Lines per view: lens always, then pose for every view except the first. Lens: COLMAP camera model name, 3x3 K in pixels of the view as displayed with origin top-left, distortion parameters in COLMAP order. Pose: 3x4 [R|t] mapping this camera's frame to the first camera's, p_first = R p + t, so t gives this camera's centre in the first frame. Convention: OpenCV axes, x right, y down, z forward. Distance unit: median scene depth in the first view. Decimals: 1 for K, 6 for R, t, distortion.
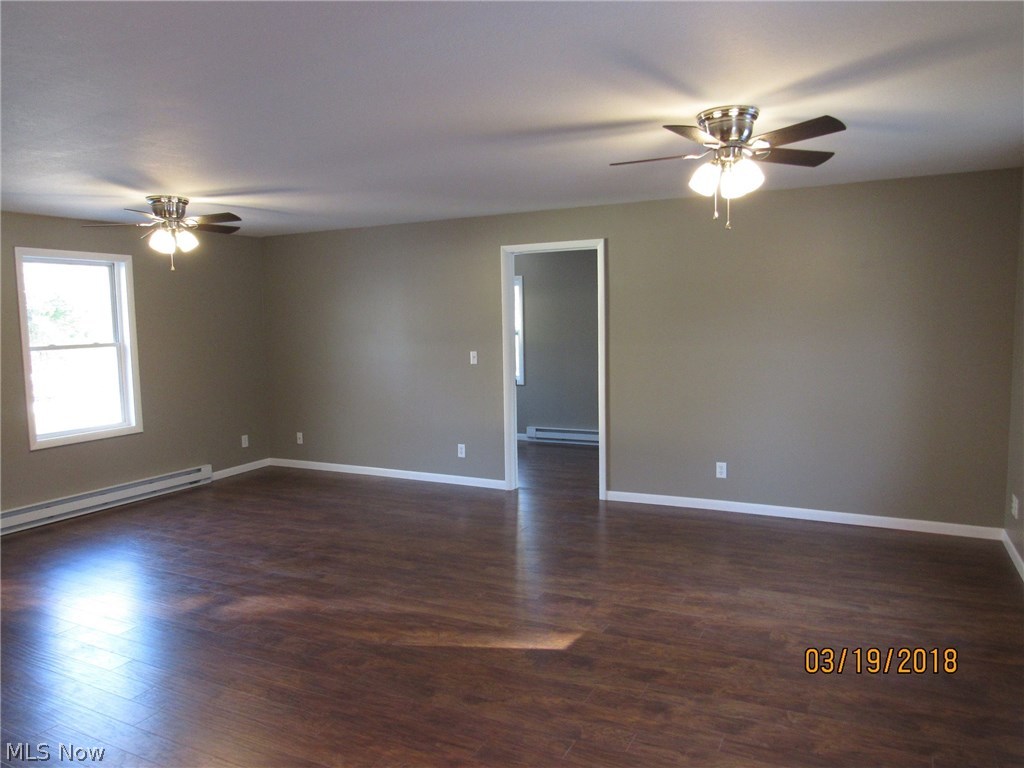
lens RADIAL K [[721.6, 0, 512.0], [0, 721.6, 384.0], [0, 0, 1]] dist [-0.021082, 0.000941]
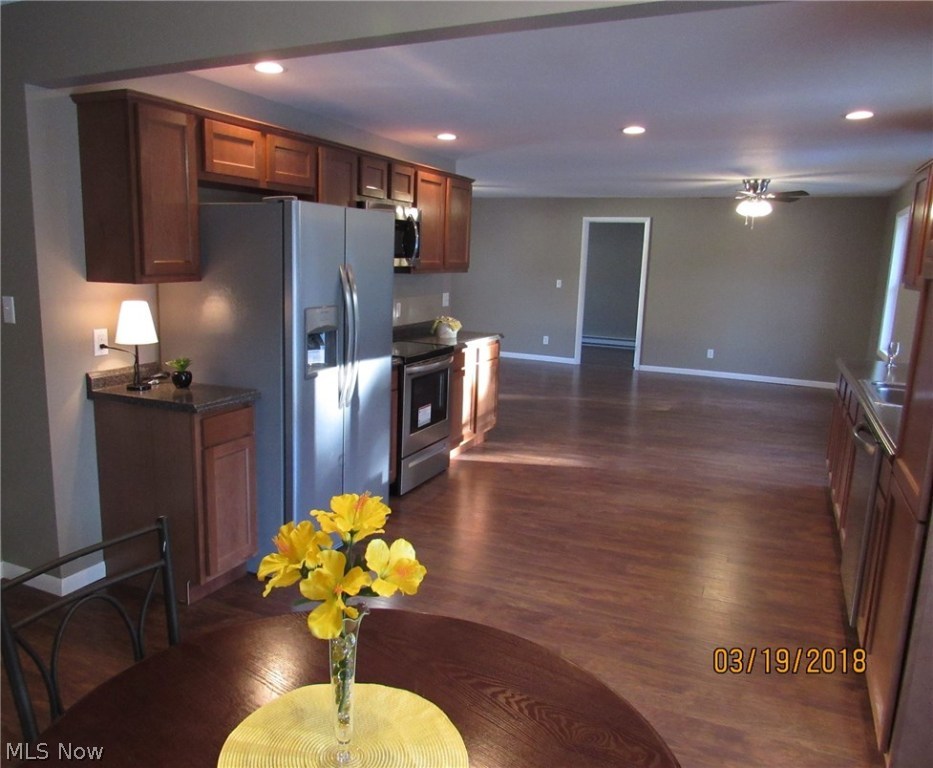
lens RADIAL K [[741.6, 0, 433.1], [0, 741.6, 384.5], [0, 0, 1]] dist [0.001009, -0.002892]
pose [[0.997853, 0.048577, 0.043923, -0.652066], [-0.052075, 0.995240, 0.082371, 0.110048], [-0.039712, -0.084482, 0.995633, -1.120156]]
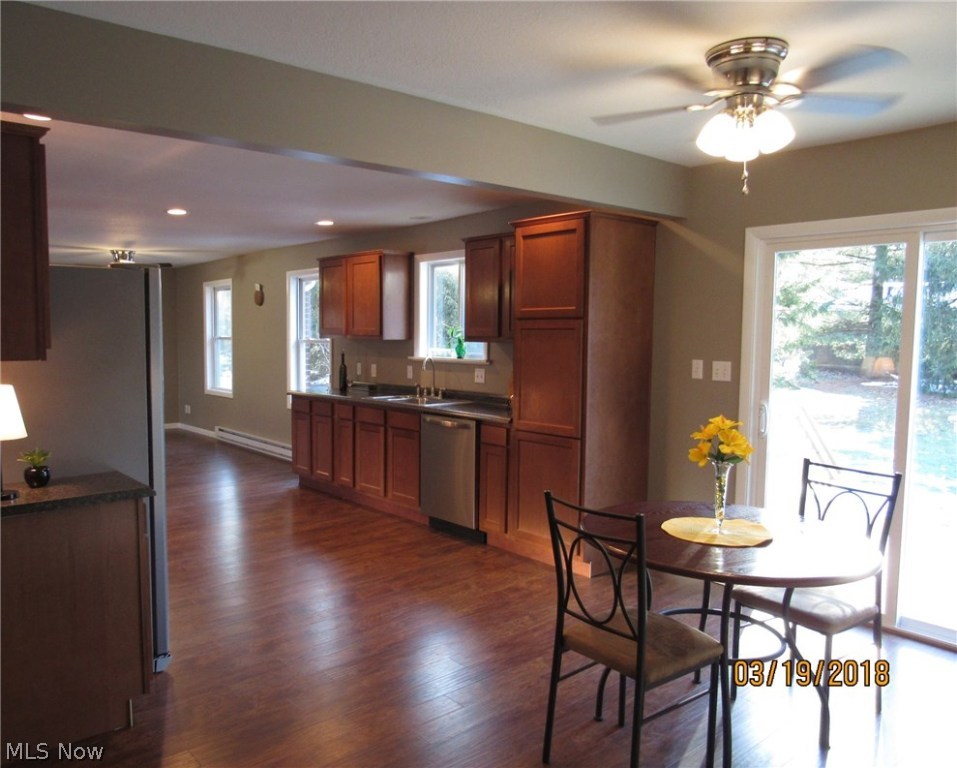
lens RADIAL K [[750.4, 0, 432.7], [0, 750.4, 394.0], [0, 0, 1]] dist [-0.010697, -0.002705]
pose [[0.406592, -0.054930, 0.911957, -1.401119], [0.071507, 0.997042, 0.028174, 0.115396], [-0.910807, 0.053756, 0.409317, -0.891635]]
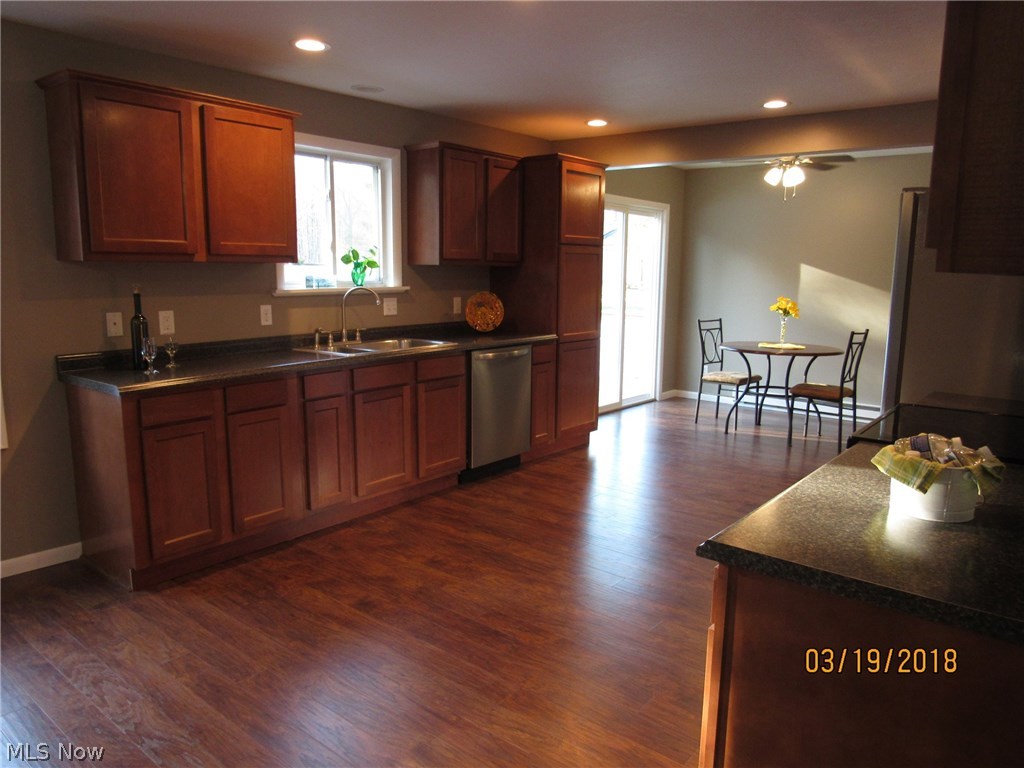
lens RADIAL K [[721.6, 0, 512.0], [0, 721.6, 384.0], [0, 0, 1]] dist [-0.021082, 0.000941]
pose [[-0.978224, -0.020530, 0.206533, -0.417007], [0.030435, 0.970150, 0.240589, -0.031926], [-0.205307, 0.241636, -0.948399, 0.790091]]
